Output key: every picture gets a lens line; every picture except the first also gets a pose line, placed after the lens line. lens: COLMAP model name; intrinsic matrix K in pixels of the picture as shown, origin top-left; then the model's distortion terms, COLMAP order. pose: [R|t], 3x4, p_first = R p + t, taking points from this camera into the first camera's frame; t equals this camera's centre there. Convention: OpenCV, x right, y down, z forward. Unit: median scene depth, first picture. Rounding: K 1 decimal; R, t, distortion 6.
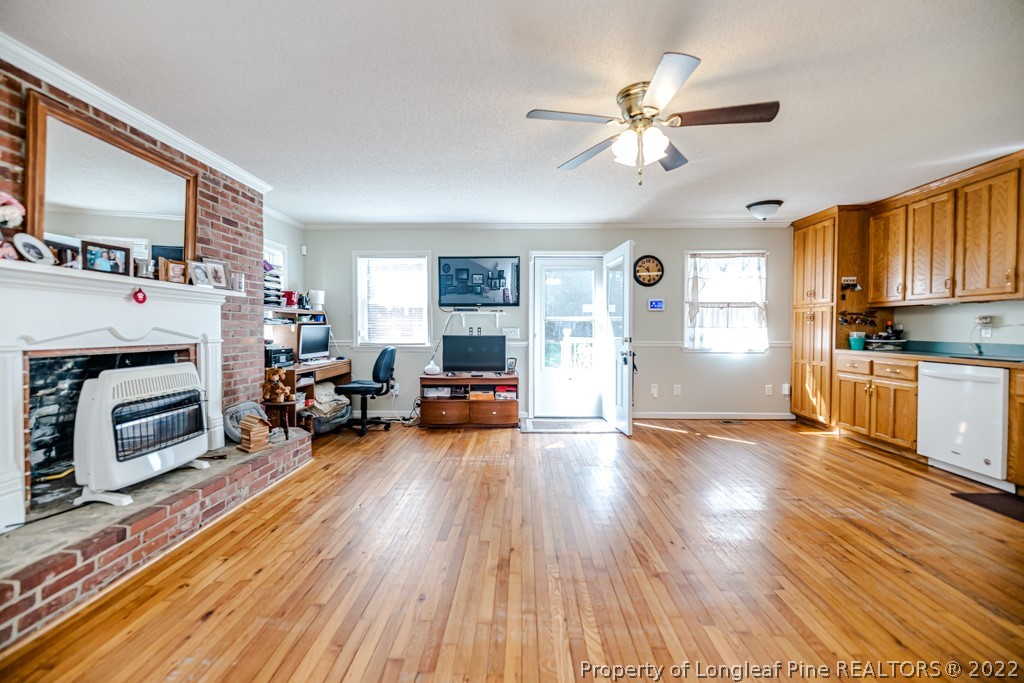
lens RADIAL K [[416.0, 0, 513.5], [0, 416.0, 336.0], [0, 0, 1]] dist [-0.001867, 0.000154]
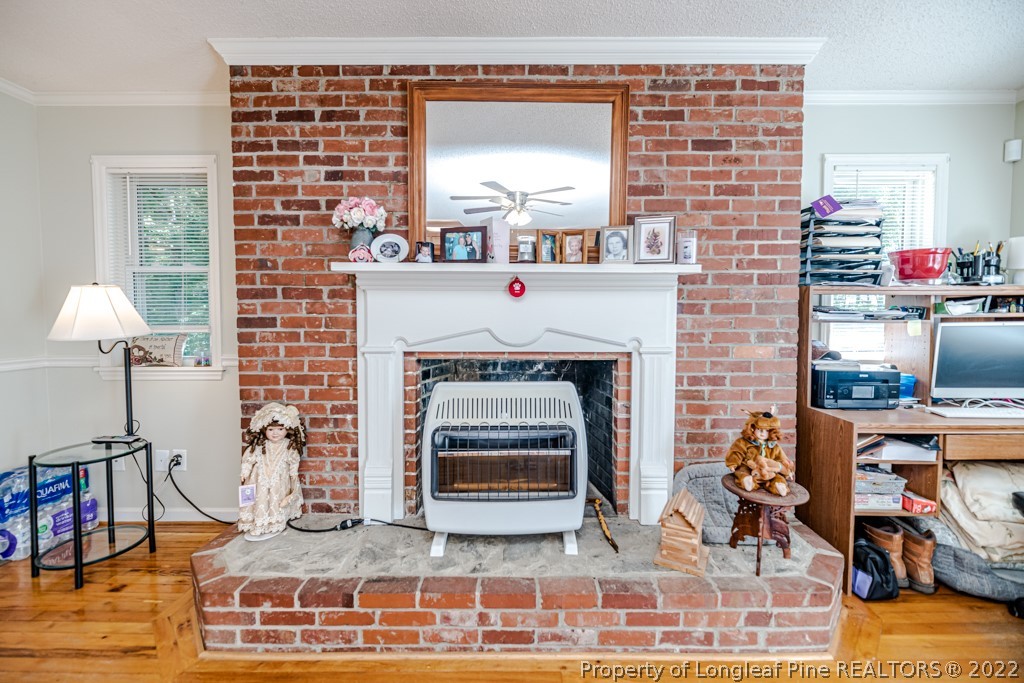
lens RADIAL K [[416.0, 0, 513.5], [0, 416.0, 336.0], [0, 0, 1]] dist [-0.001867, 0.000154]
pose [[0.018792, 0.040948, -0.998985, -0.127558], [-0.018589, 0.999003, 0.040599, -0.034809], [0.999651, 0.017807, 0.019534, 0.898452]]
